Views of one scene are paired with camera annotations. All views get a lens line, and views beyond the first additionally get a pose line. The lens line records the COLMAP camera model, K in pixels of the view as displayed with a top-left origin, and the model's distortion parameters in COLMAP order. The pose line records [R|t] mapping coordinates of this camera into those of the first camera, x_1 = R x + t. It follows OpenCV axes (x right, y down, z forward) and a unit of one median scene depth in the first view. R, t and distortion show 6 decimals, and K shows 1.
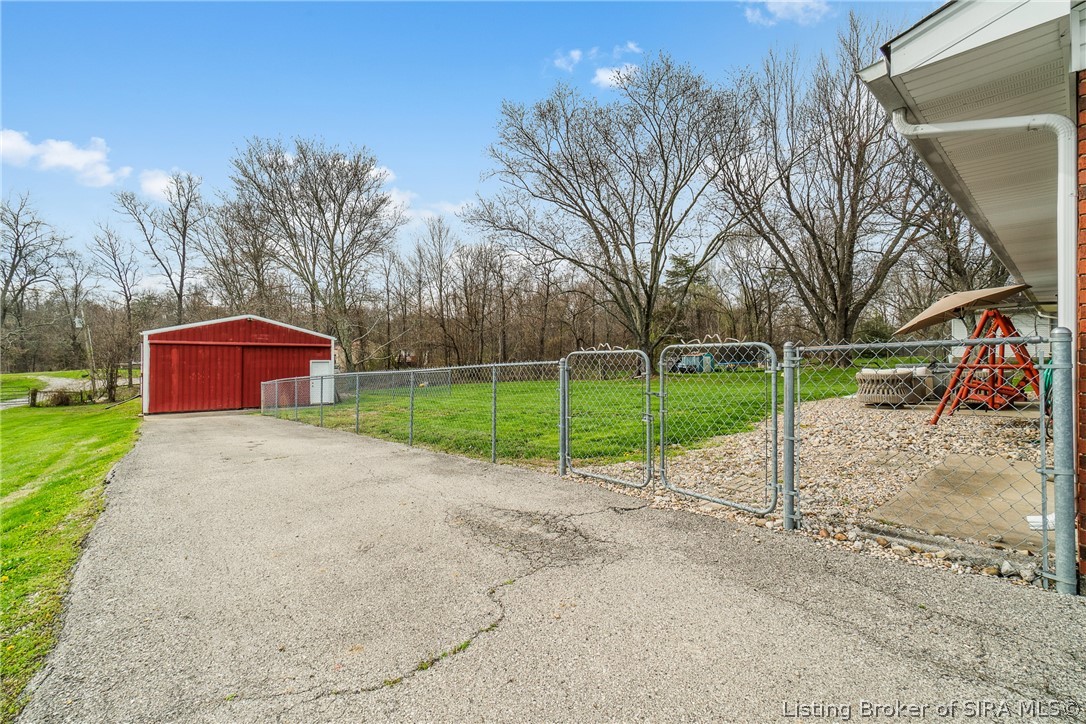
lens RADIAL K [[474.3, 0, 542.7], [0, 474.3, 352.6], [0, 0, 1]] dist [-0.001060, 0.000321]
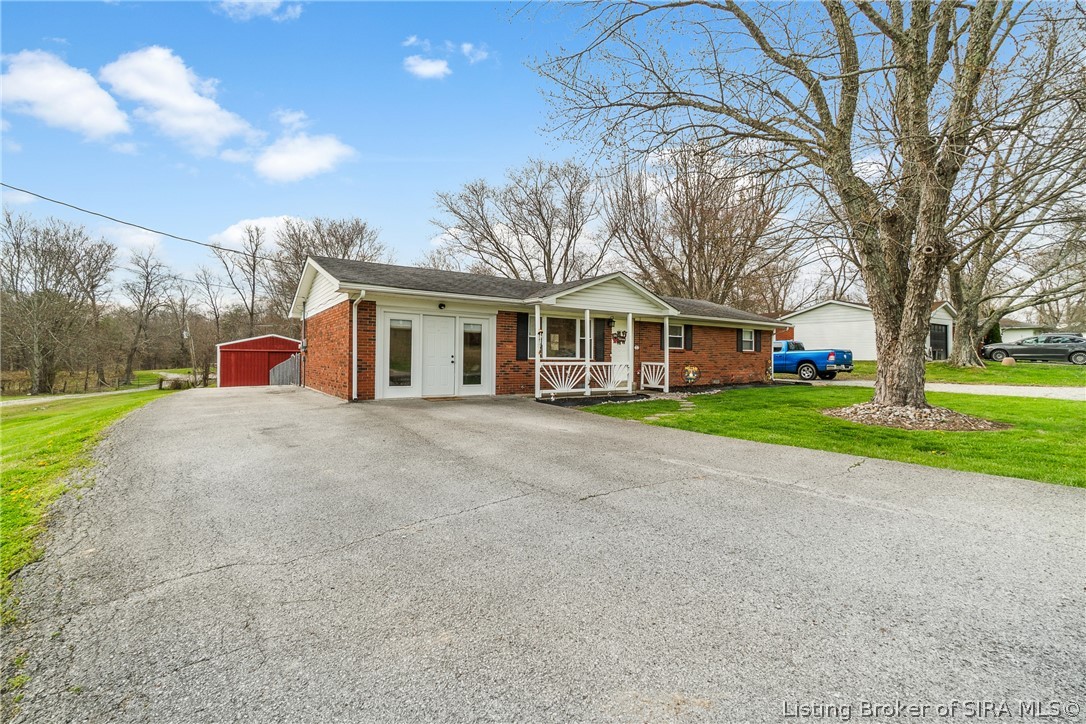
lens RADIAL K [[474.3, 0, 542.9], [0, 474.3, 357.1], [0, 0, 1]] dist [-0.001060, 0.000321]
pose [[0.991913, -0.000873, -0.126913, 0.281987], [0.001536, 0.999986, 0.005130, -0.000651], [0.126907, -0.005283, 0.991901, -0.293380]]
